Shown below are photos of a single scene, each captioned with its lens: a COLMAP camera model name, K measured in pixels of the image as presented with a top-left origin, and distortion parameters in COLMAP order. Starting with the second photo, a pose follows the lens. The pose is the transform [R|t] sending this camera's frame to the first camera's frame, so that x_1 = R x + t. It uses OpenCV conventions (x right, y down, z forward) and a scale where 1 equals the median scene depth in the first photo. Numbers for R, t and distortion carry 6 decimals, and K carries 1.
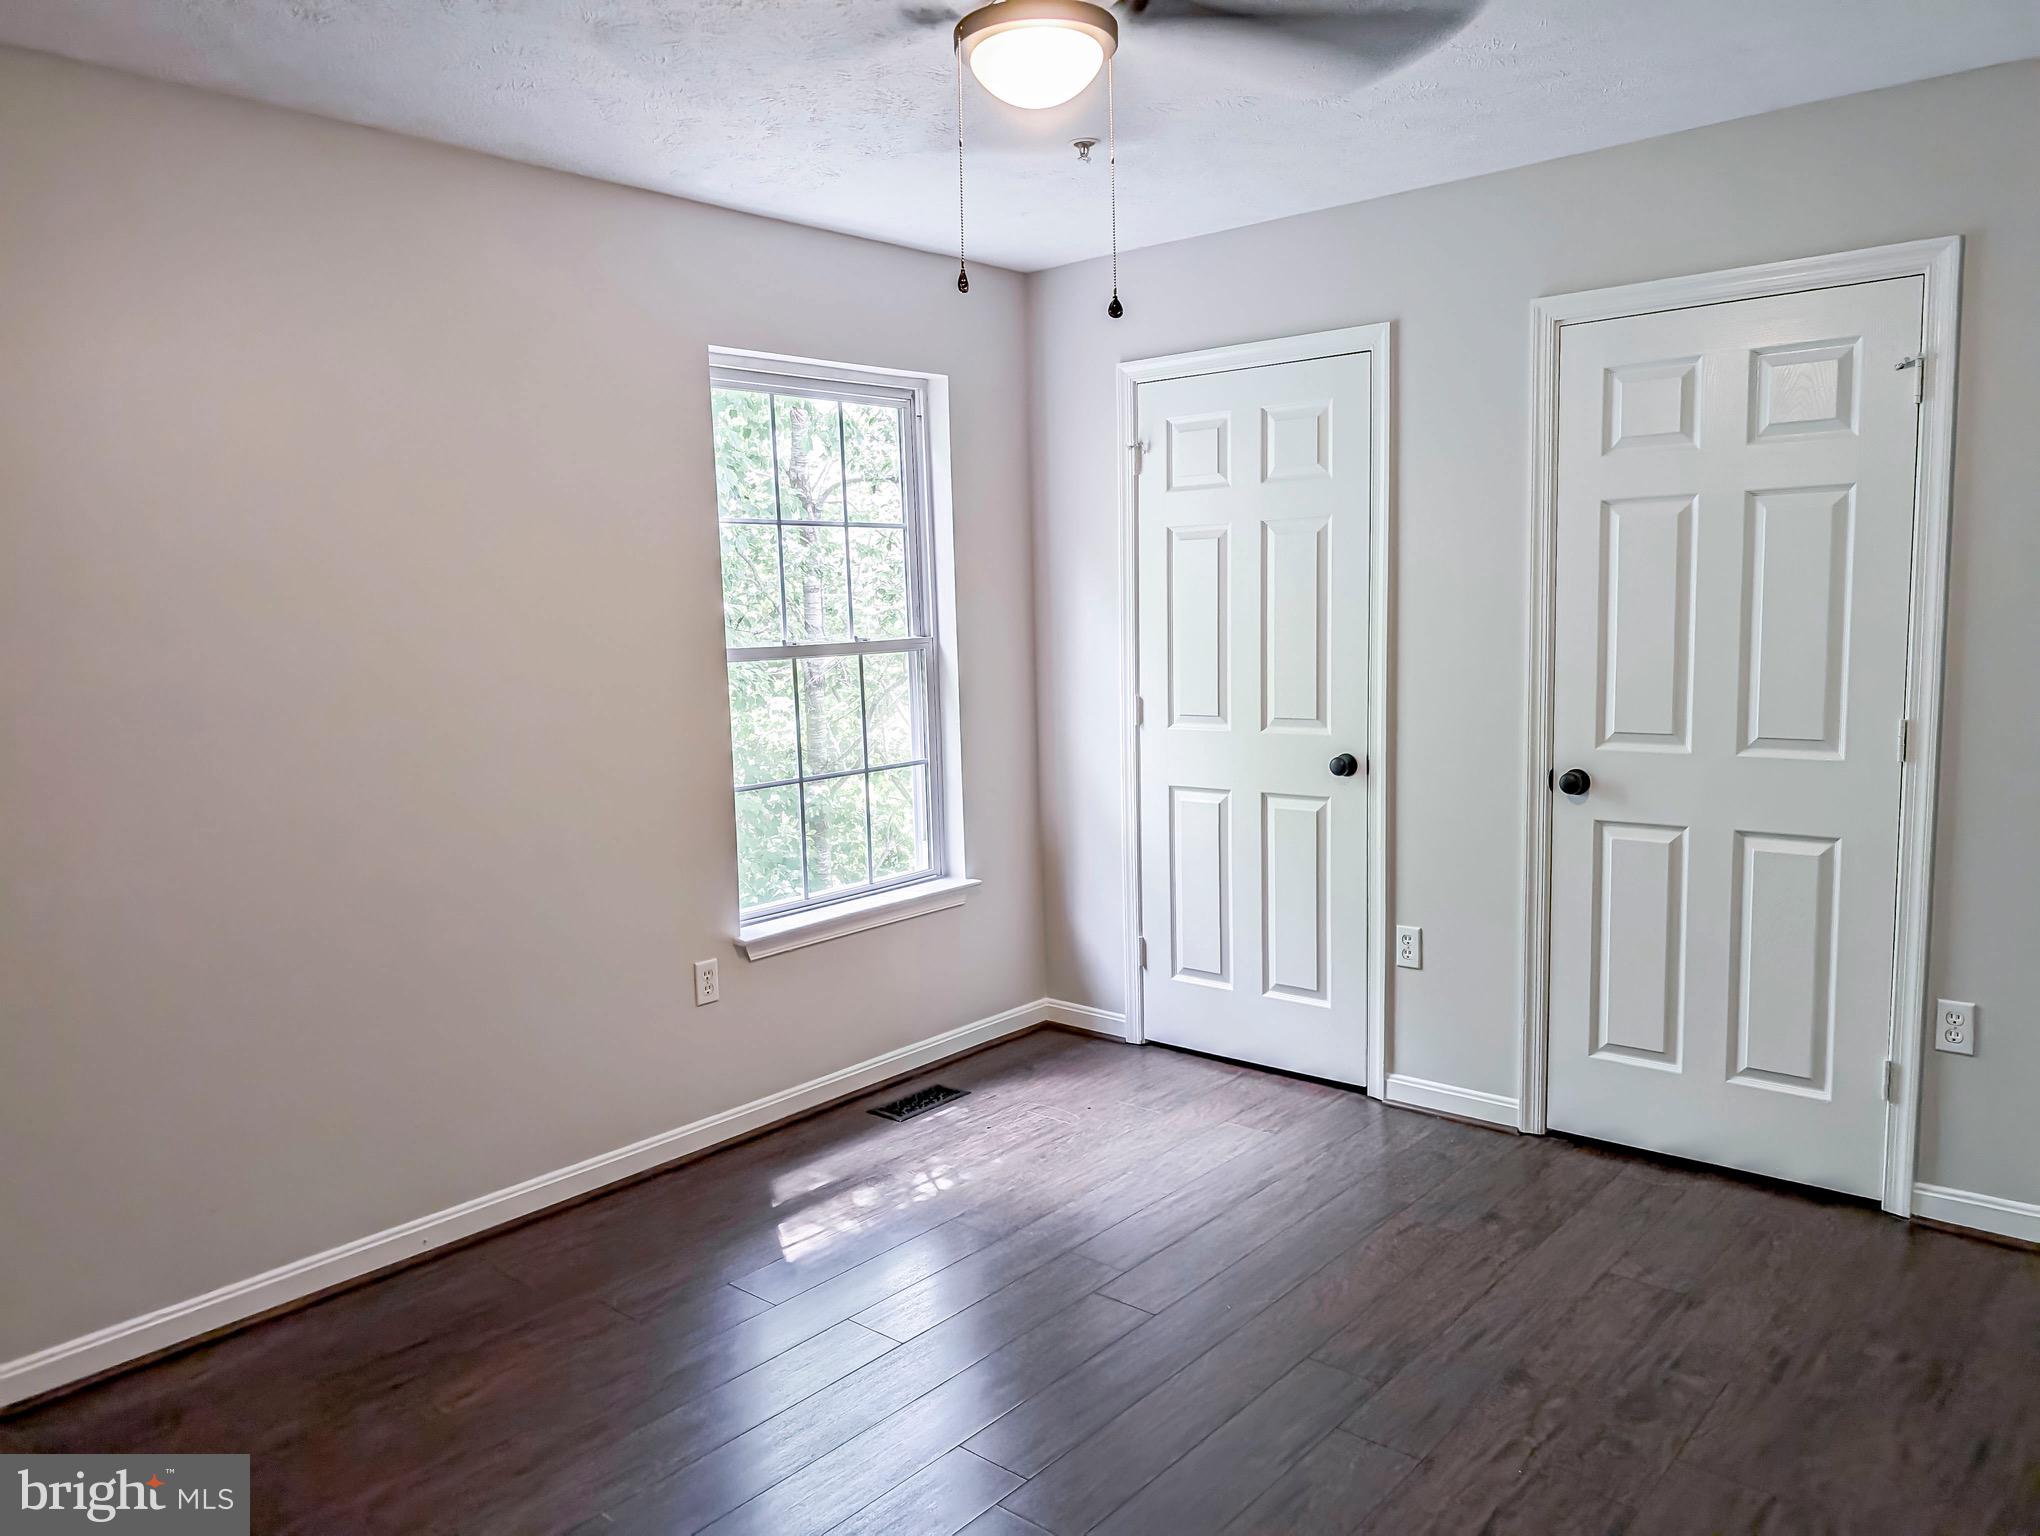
lens RADIAL K [[1474.3, 0, 1024.8], [0, 1474.3, 774.2], [0, 0, 1]] dist [0.028697, -0.028407]
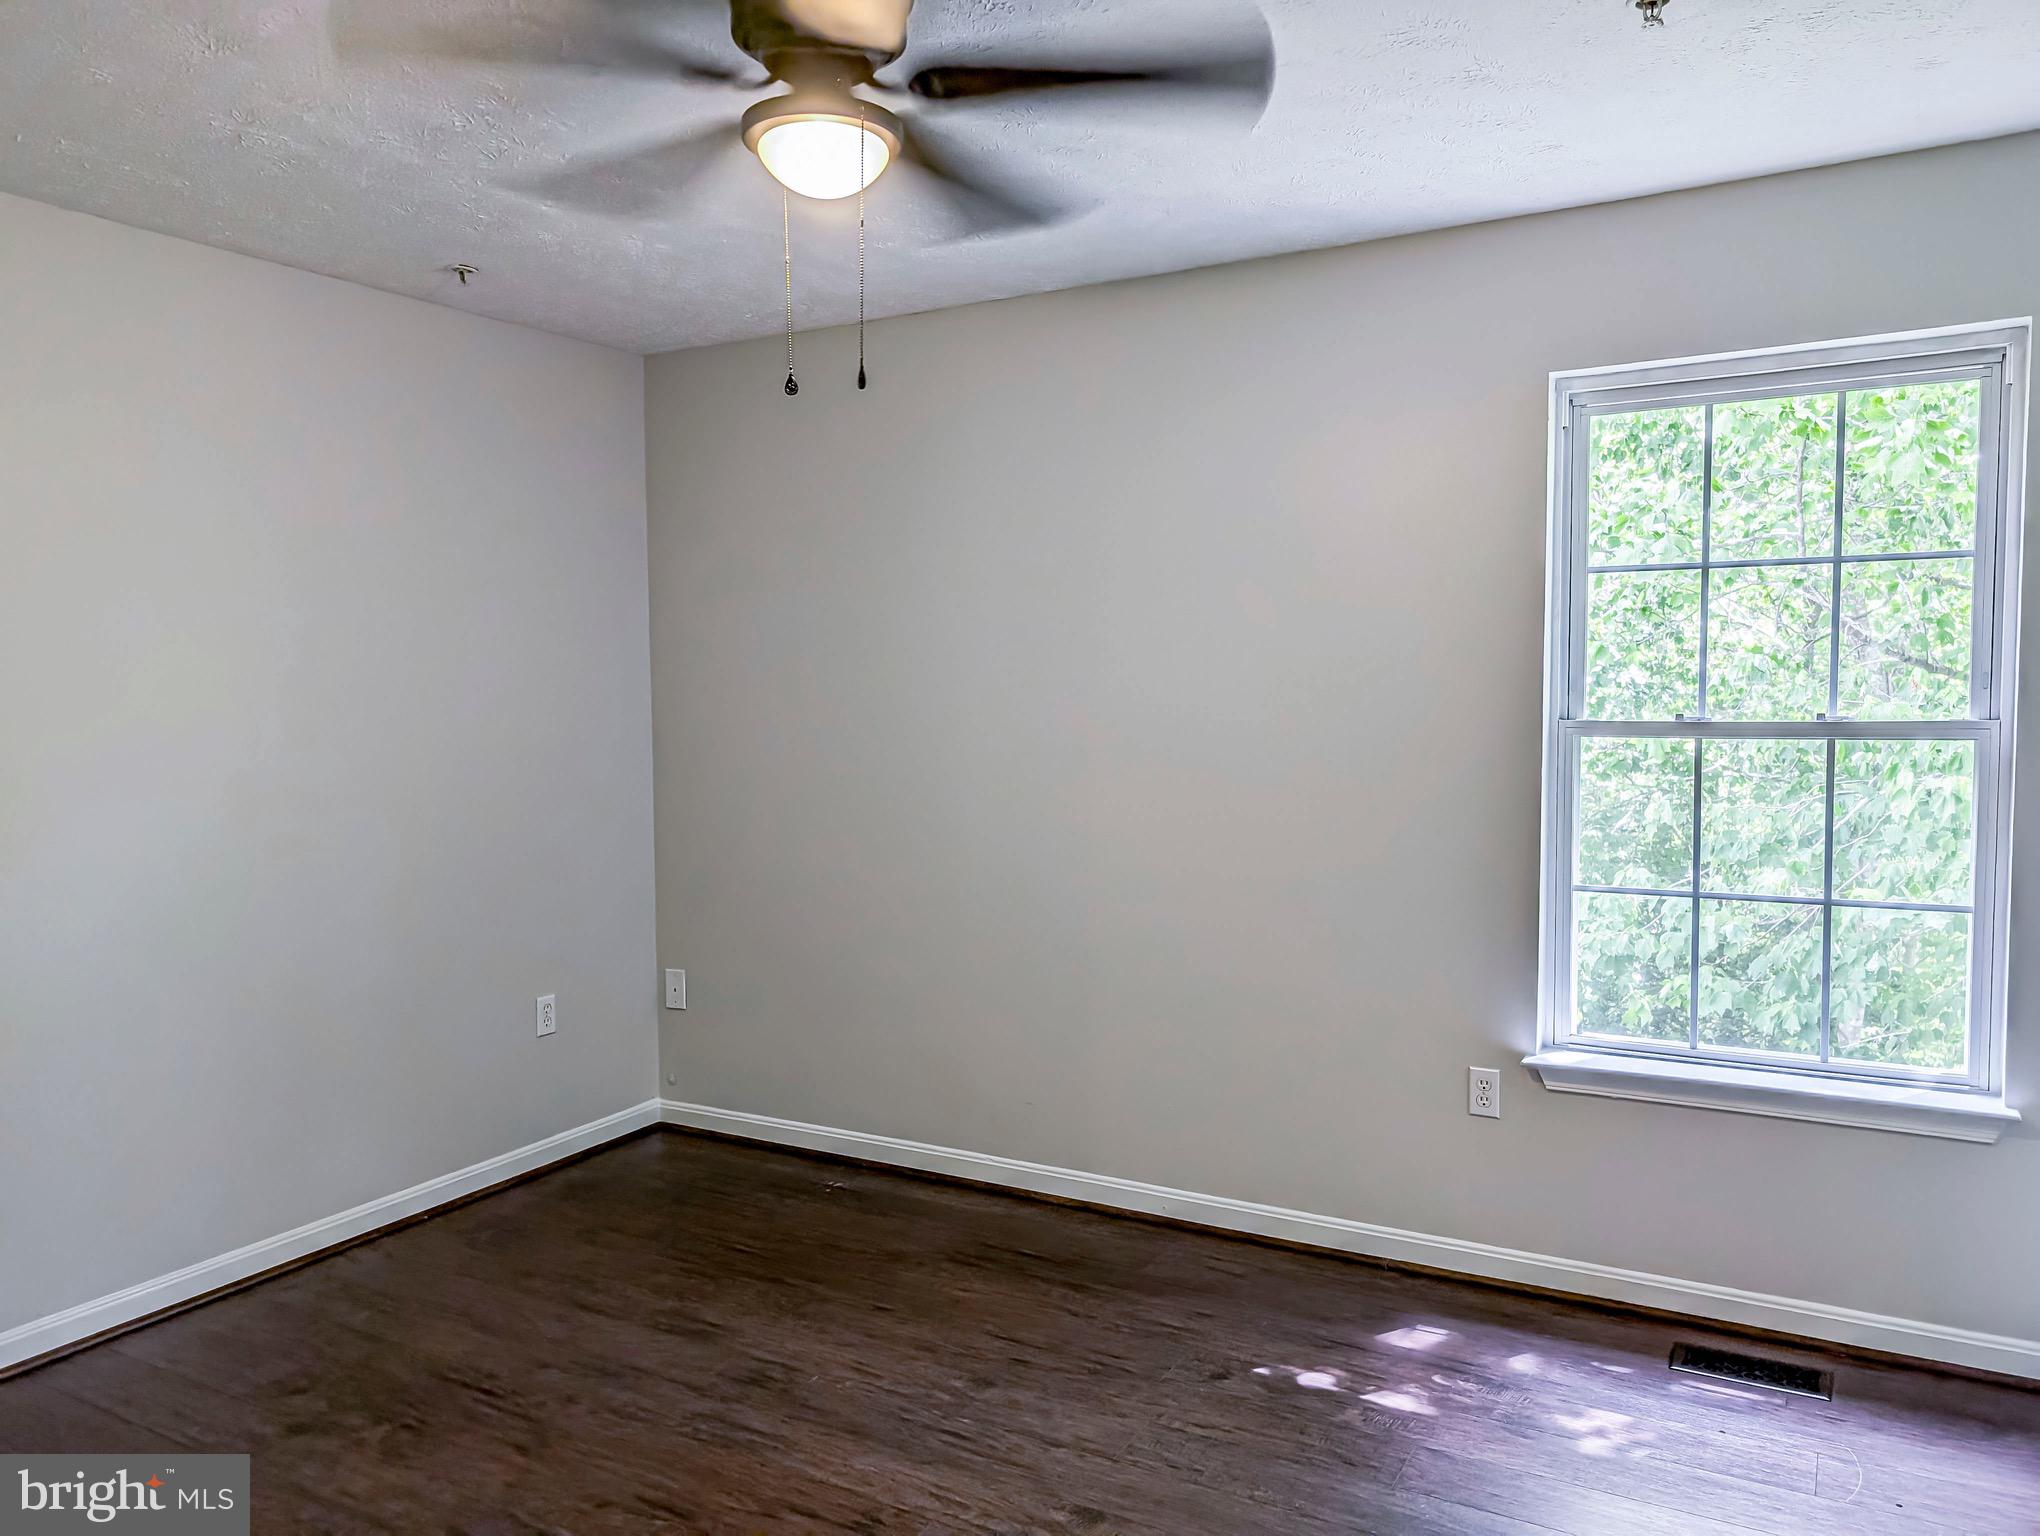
lens RADIAL K [[1474.3, 0, 1015.4], [0, 1474.3, 760.0], [0, 0, 1]] dist [0.028697, -0.028407]
pose [[0.179717, 0.075662, -0.980804, 0.640318], [-0.112834, 0.992043, 0.055854, -0.081407], [0.977226, 0.100630, 0.186824, 0.582152]]
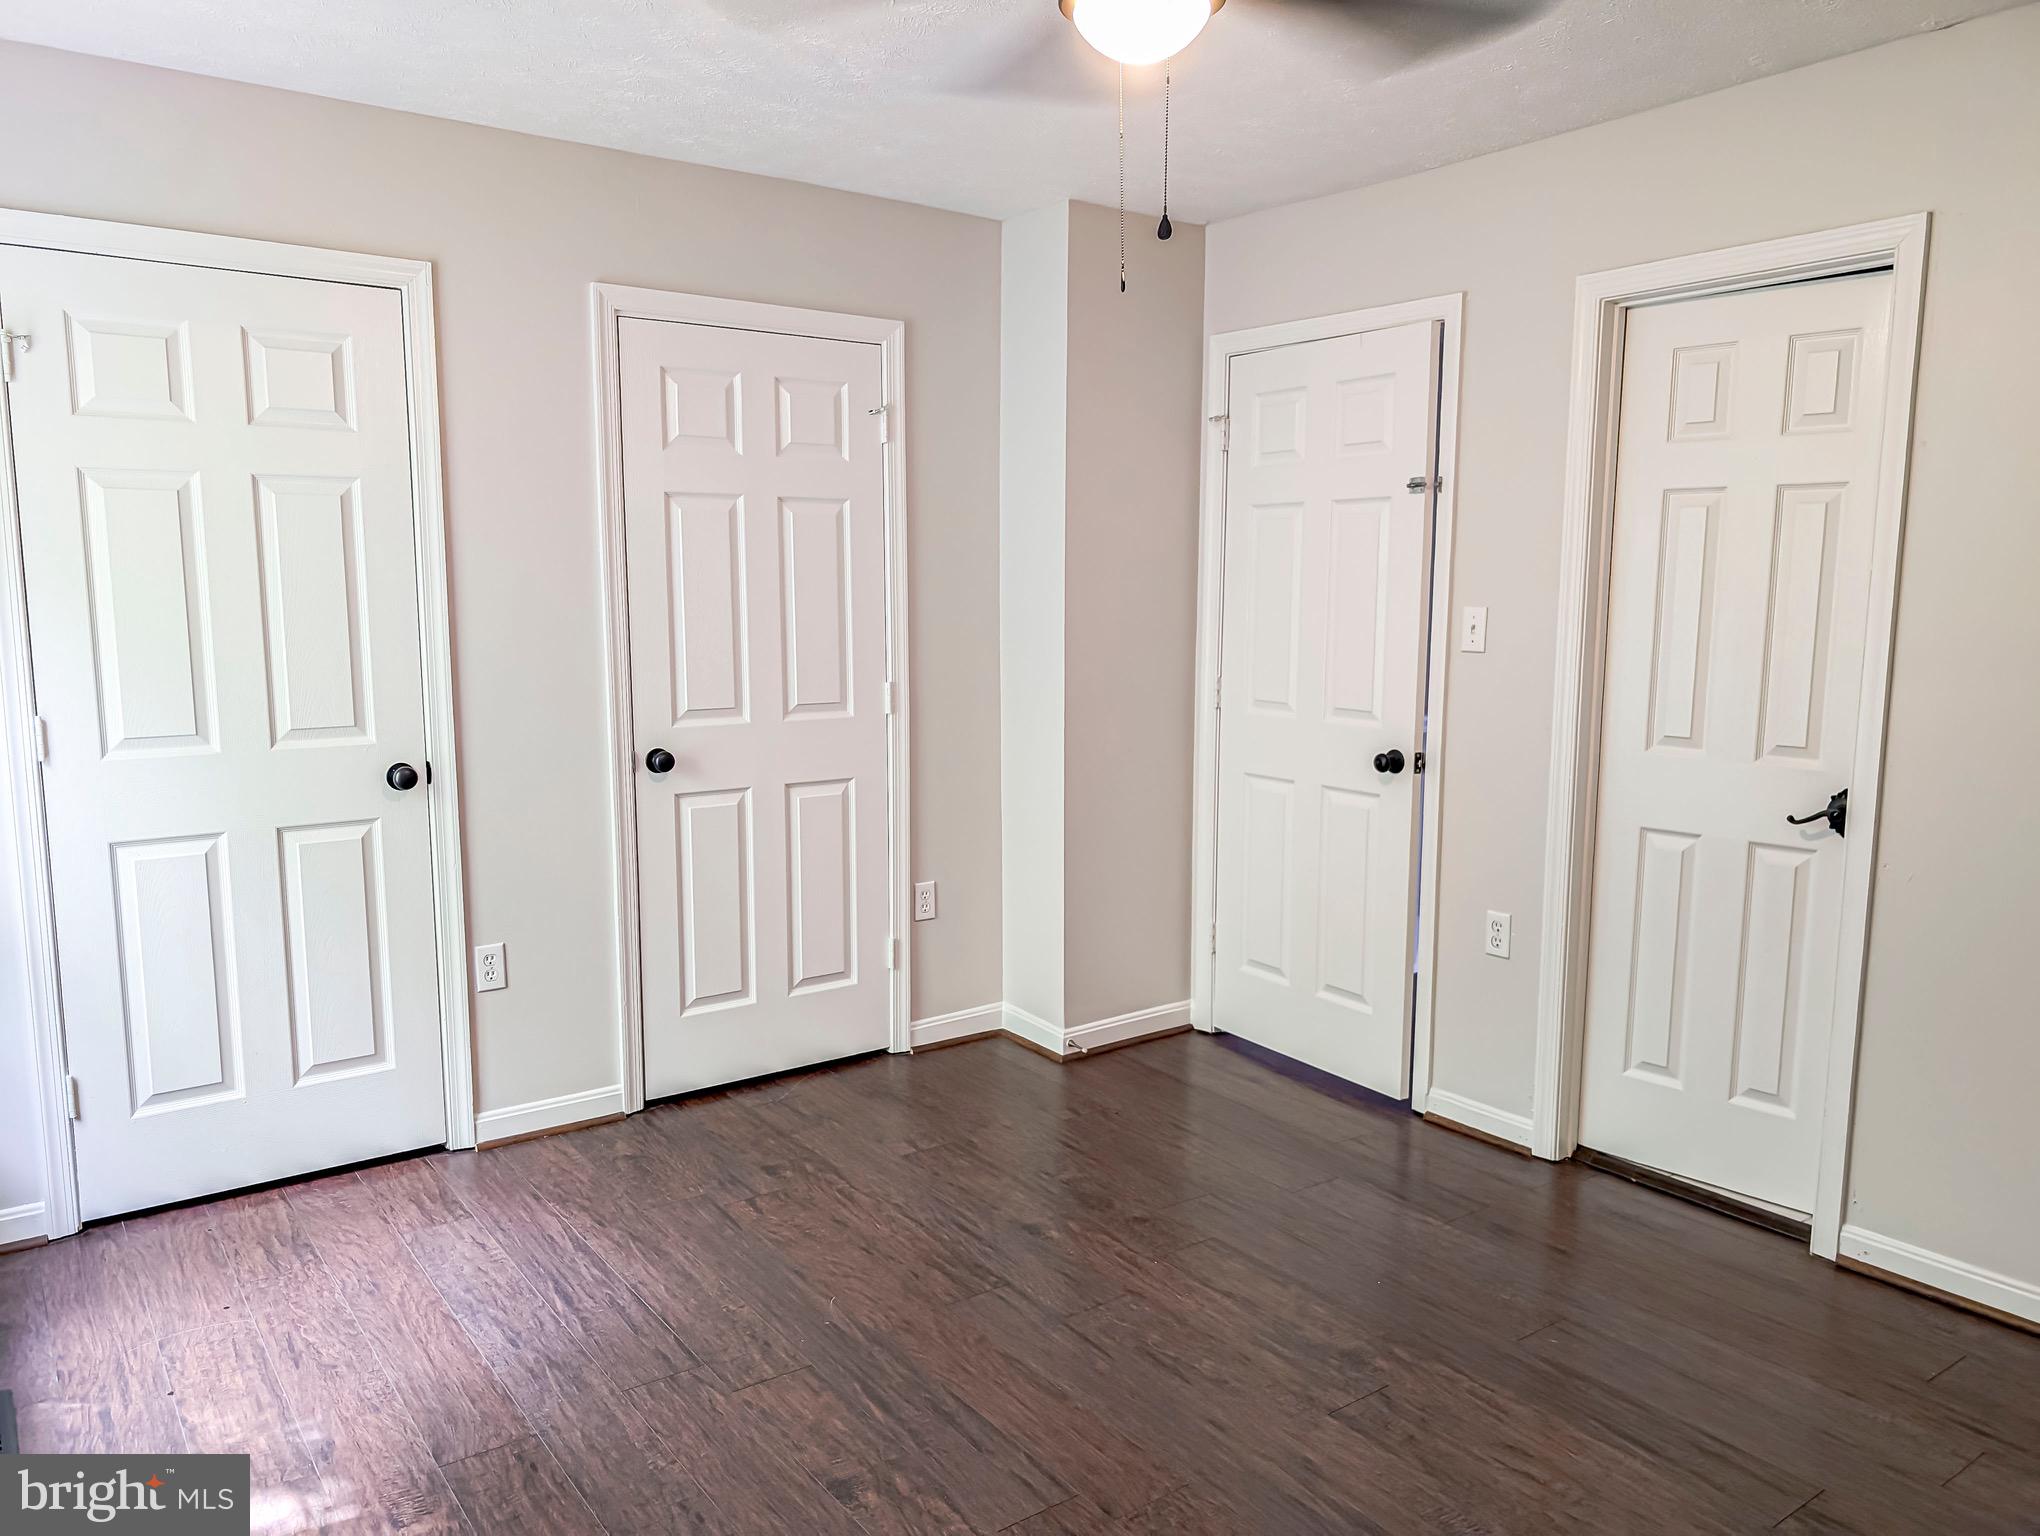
lens RADIAL K [[1474.3, 0, 1010.8], [0, 1474.3, 777.3], [0, 0, 1]] dist [0.028697, -0.028407]
pose [[0.223494, -0.107261, 0.968785, -0.584291], [0.105991, 0.990707, 0.085236, -0.045604], [-0.968925, 0.083633, 0.232786, 0.517299]]
